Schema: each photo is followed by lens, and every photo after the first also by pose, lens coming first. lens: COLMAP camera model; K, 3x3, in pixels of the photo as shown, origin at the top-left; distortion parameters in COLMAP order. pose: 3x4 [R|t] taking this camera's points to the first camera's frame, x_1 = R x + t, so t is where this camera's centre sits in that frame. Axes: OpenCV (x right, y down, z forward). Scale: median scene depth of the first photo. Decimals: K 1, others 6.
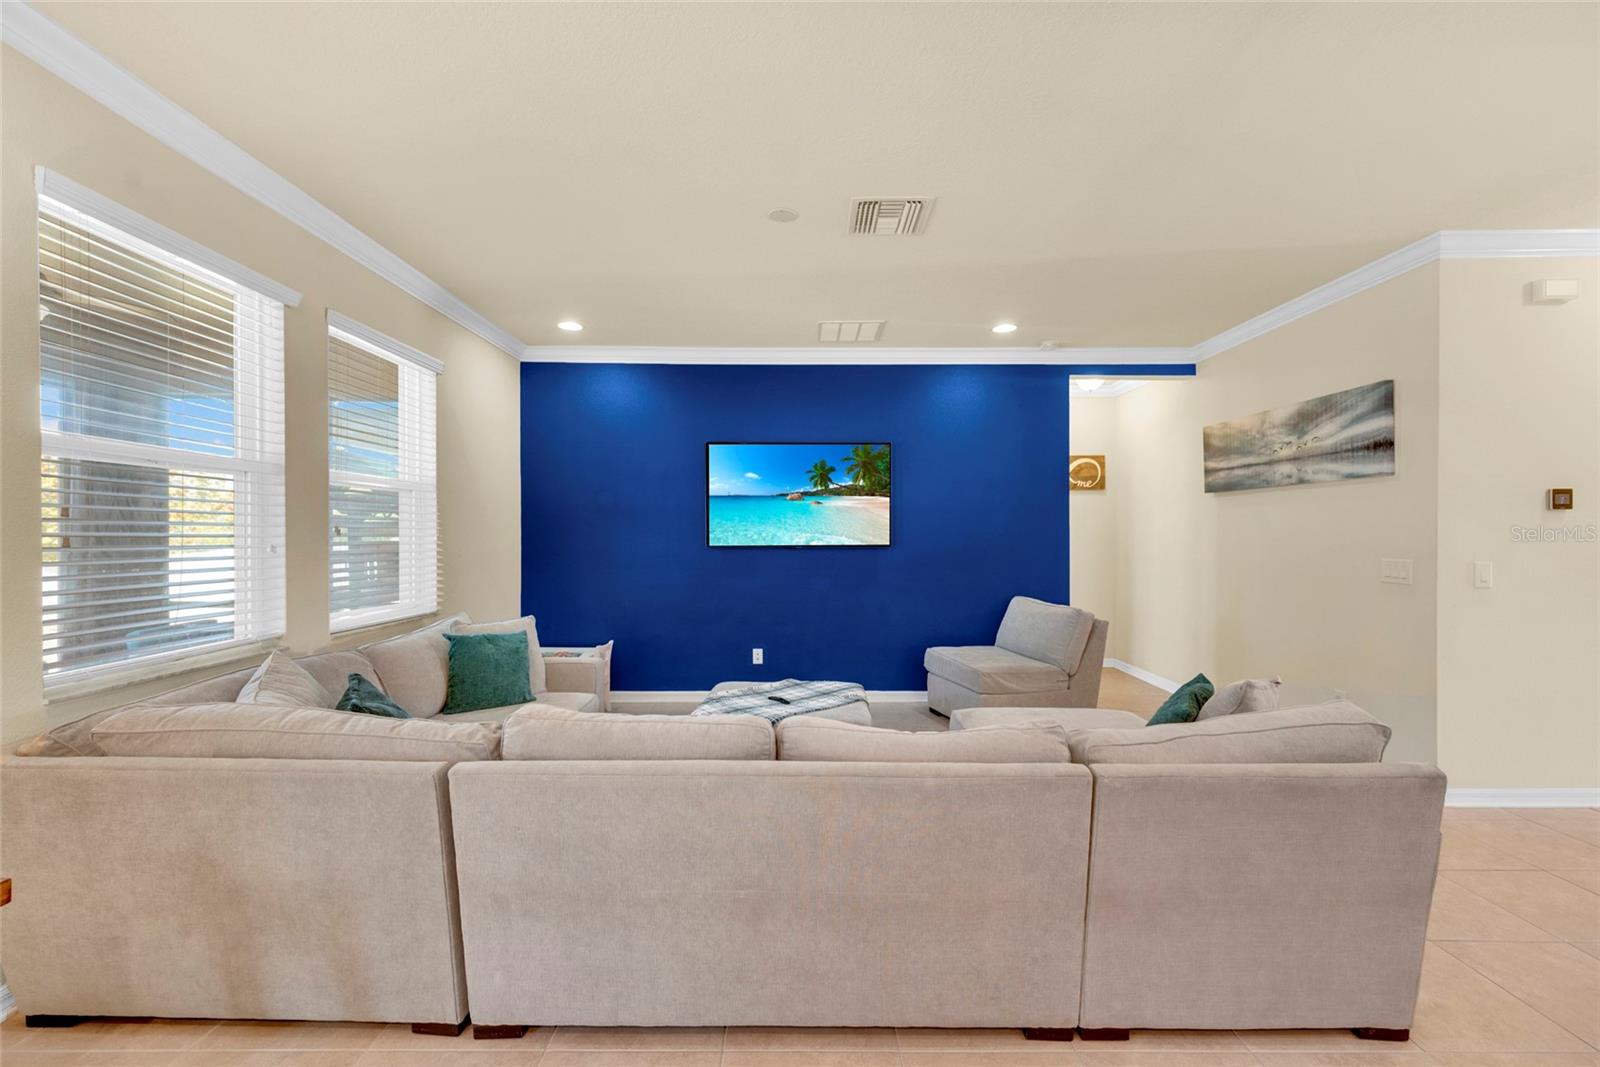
lens RADIAL K [[636.2, 0, 803.1], [0, 636.2, 531.8], [0, 0, 1]] dist [0.001615, -0.001580]
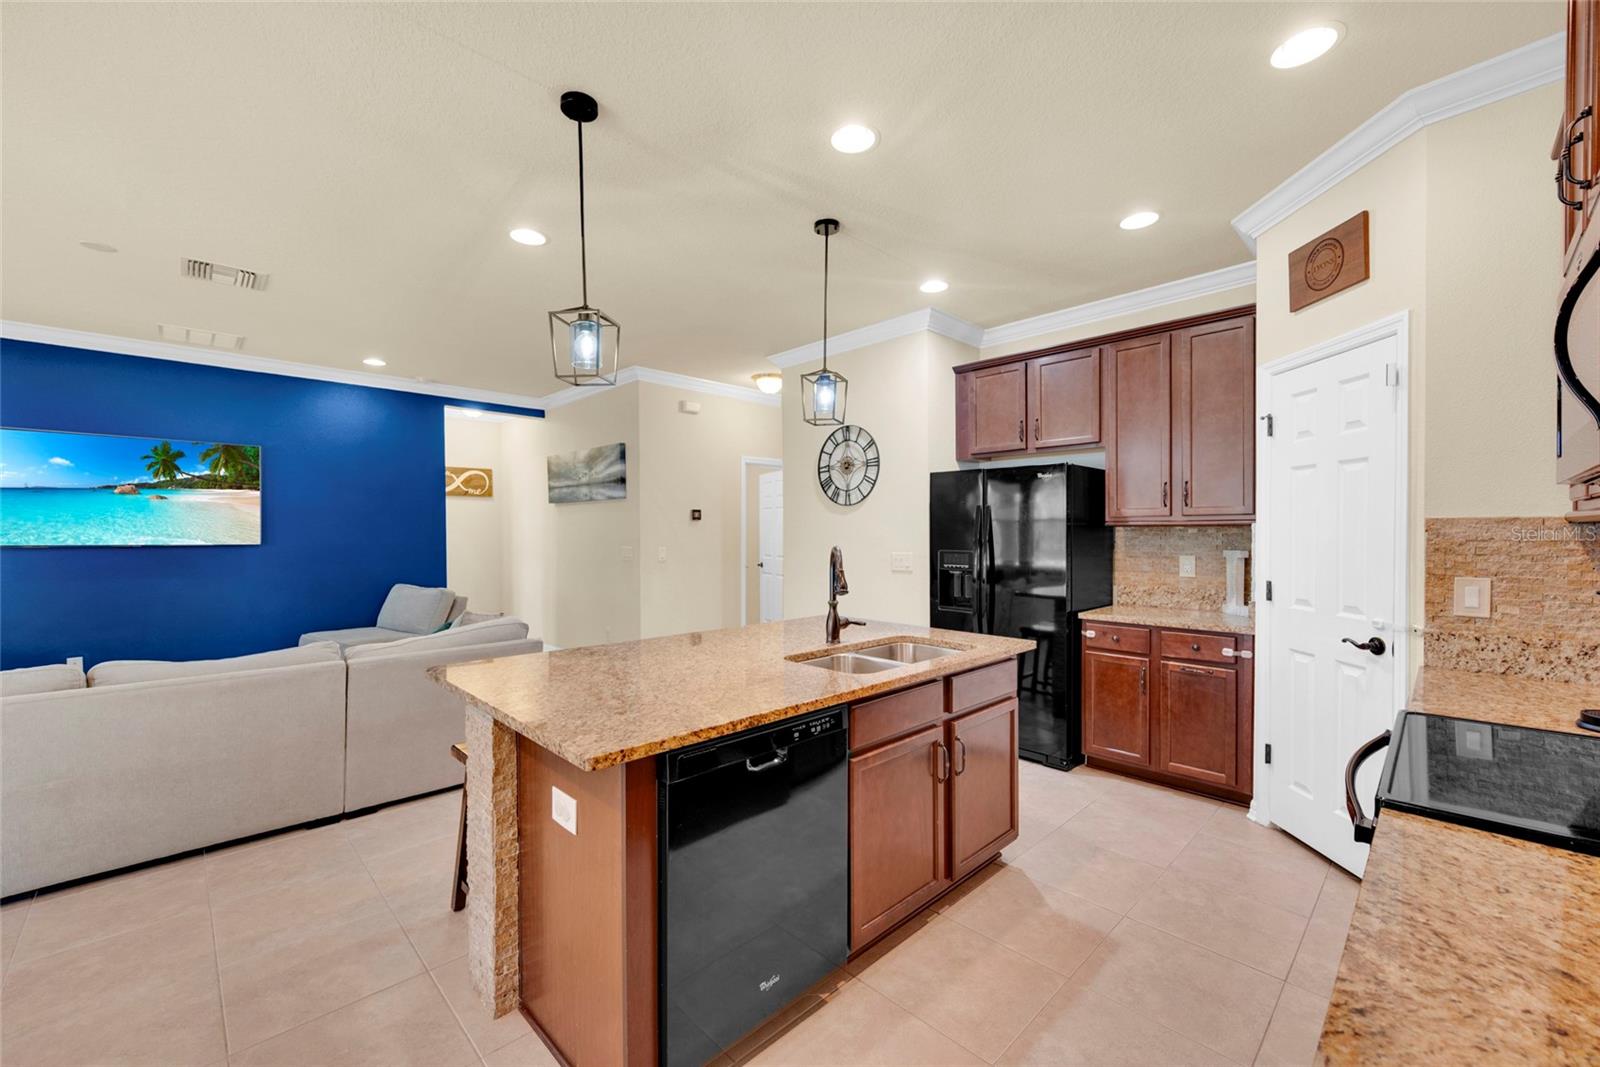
lens RADIAL K [[636.2, 0, 798.9], [0, 636.2, 539.9], [0, 0, 1]] dist [0.001615, -0.001580]
pose [[0.709546, -0.002085, 0.704656, 0.030340], [-0.007405, 0.999918, 0.010415, 0.001064], [-0.704620, -0.012608, 0.709473, -0.375797]]
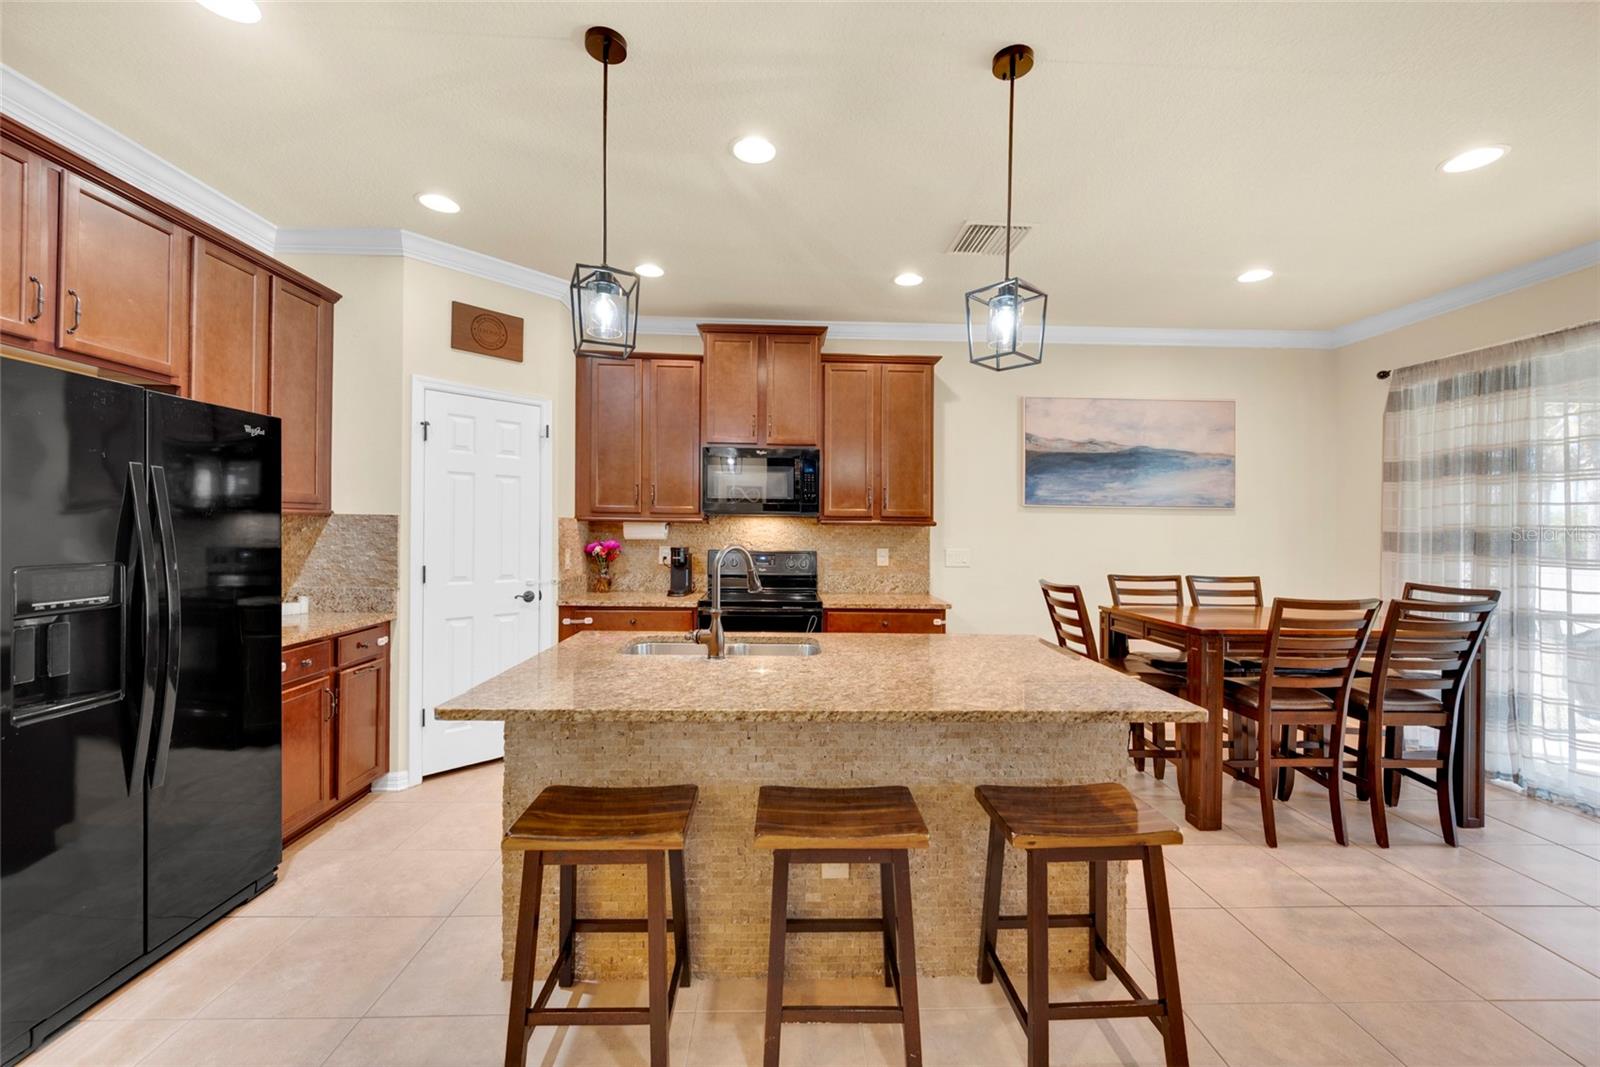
lens RADIAL K [[636.2, 0, 813.1], [0, 636.2, 514.3], [0, 0, 1]] dist [0.001615, -0.001580]
pose [[-0.998928, -0.011830, -0.044745, 0.363674], [-0.010827, 0.999686, -0.022594, -0.002494], [0.044999, -0.022086, -0.998743, 0.429152]]
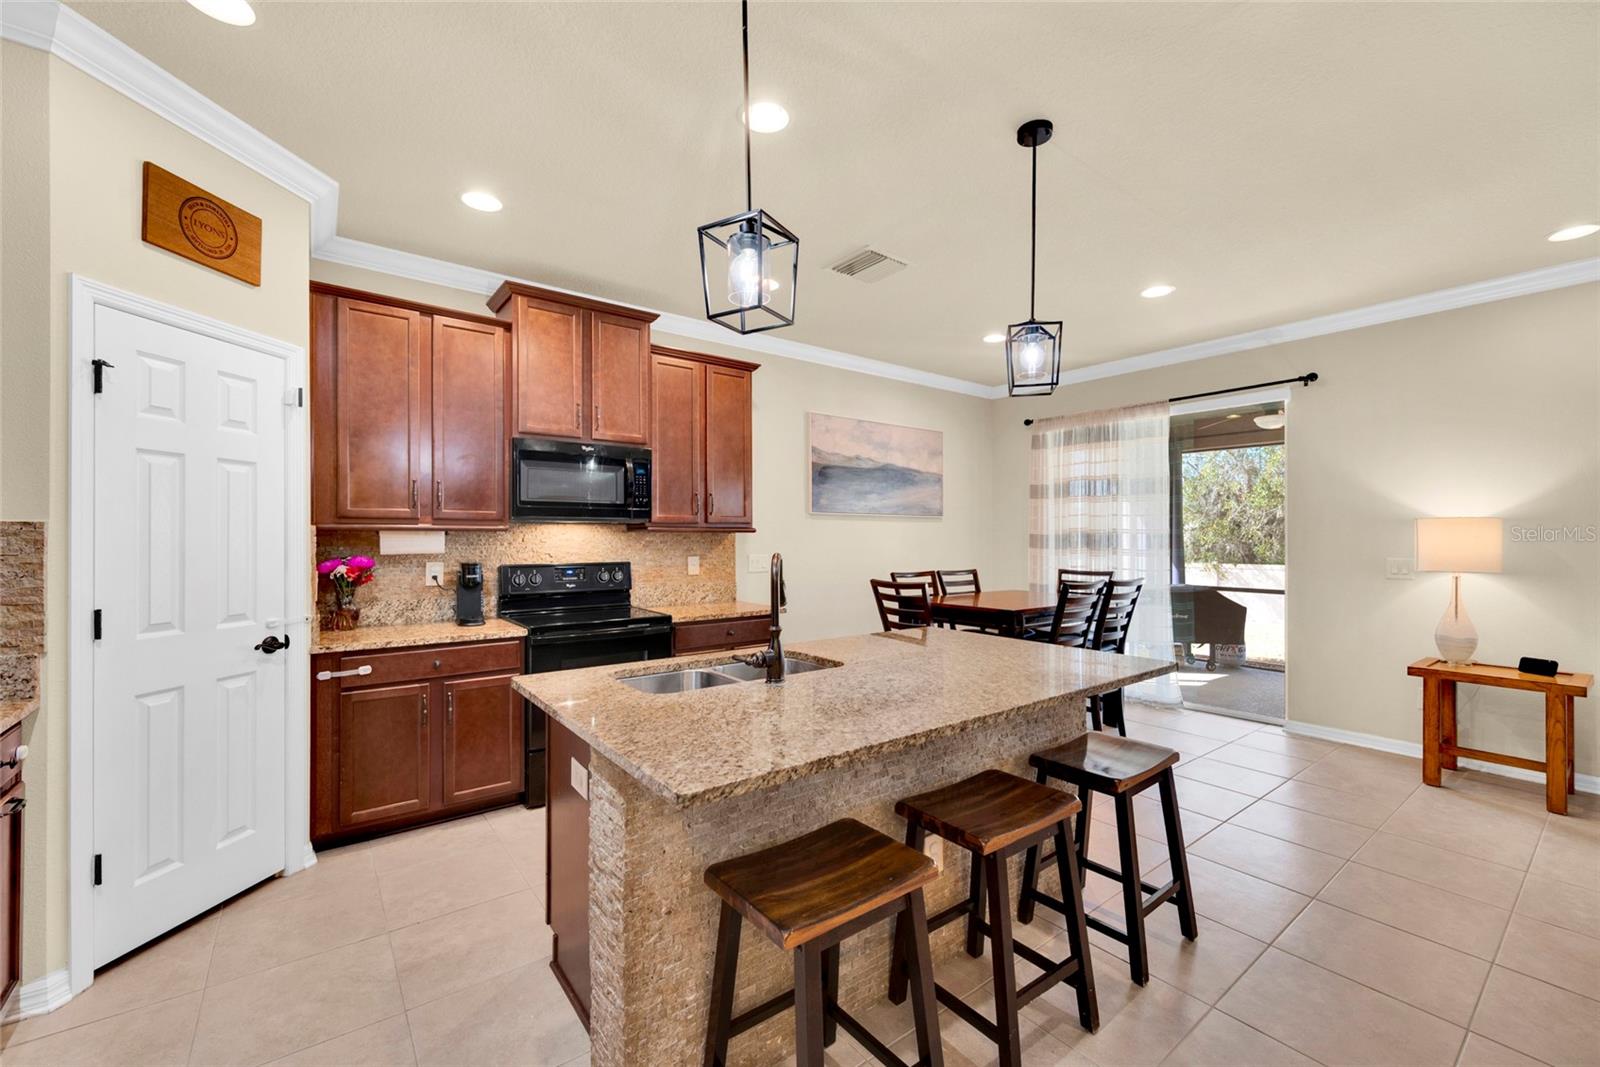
lens RADIAL K [[636.2, 0, 792.8], [0, 636.2, 531.7], [0, 0, 1]] dist [0.001615, -0.001580]
pose [[-0.795408, -0.002728, -0.606068, 0.648116], [0.003491, 0.999953, -0.009082, -0.000998], [0.606064, -0.009340, -0.795361, 0.301245]]
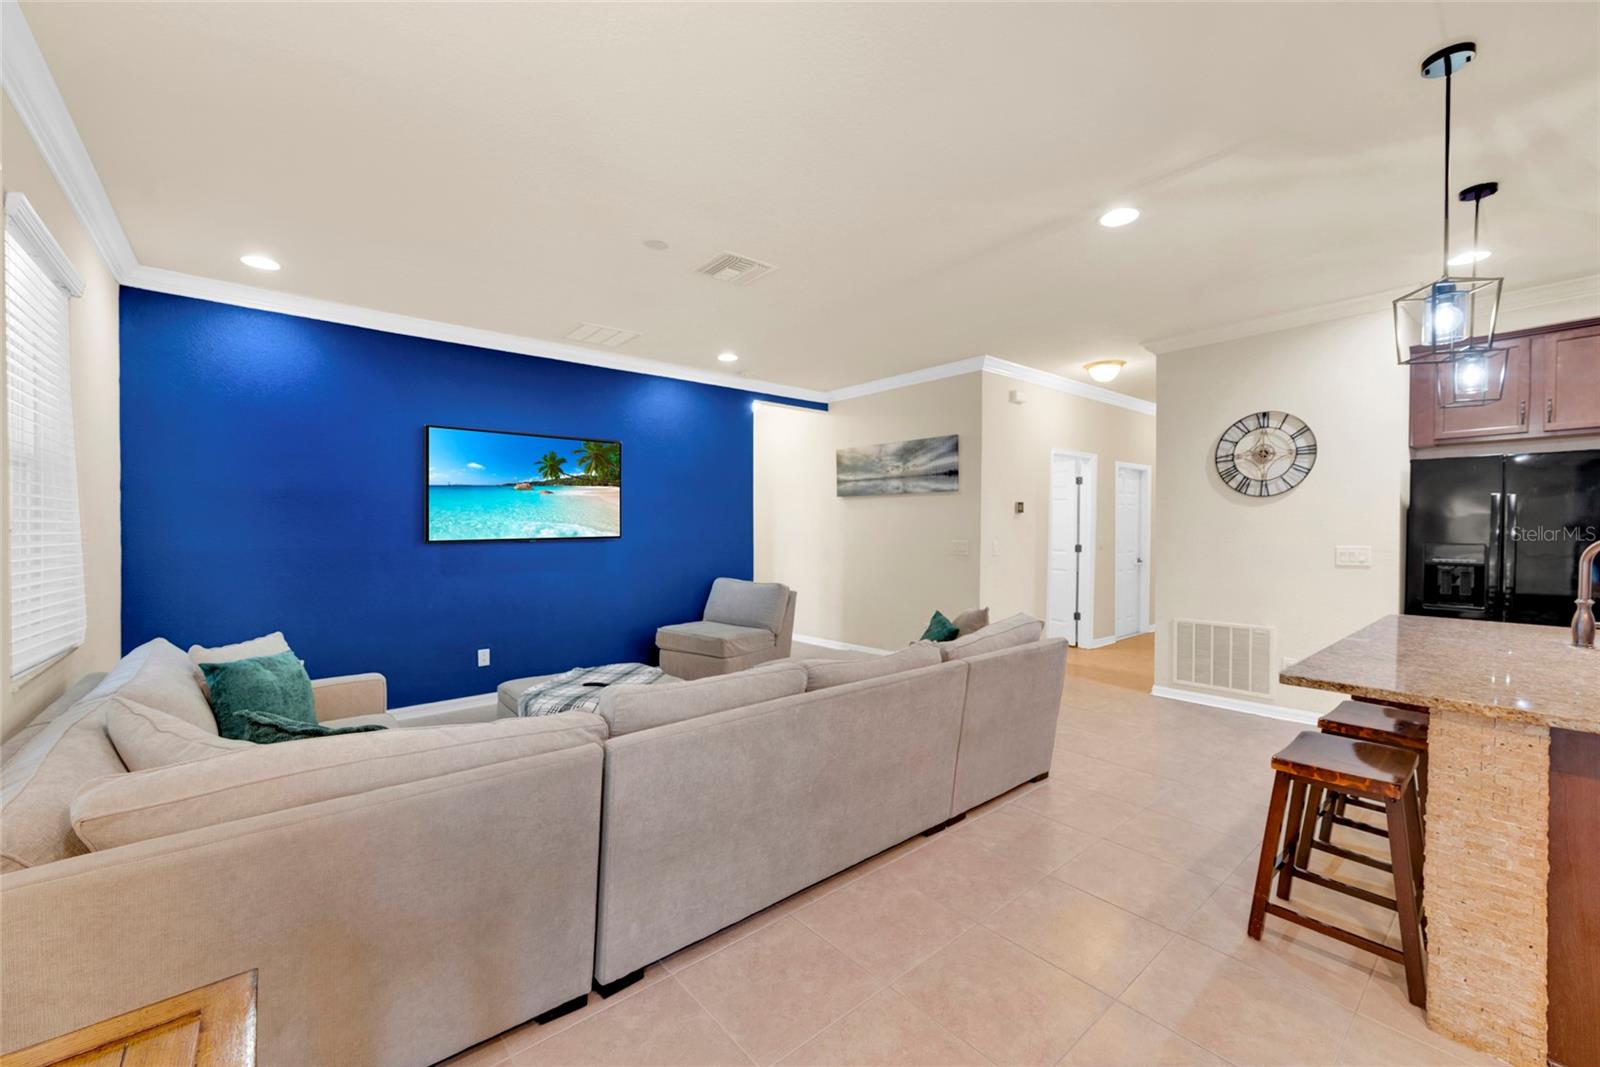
lens RADIAL K [[636.2, 0, 807.3], [0, 636.2, 522.2], [0, 0, 1]] dist [0.001615, -0.001580]
pose [[0.757570, 0.004246, 0.652741, -0.321907], [-0.002805, 0.999991, -0.003250, -0.000044], [-0.652748, 0.000632, 0.757575, -0.011018]]
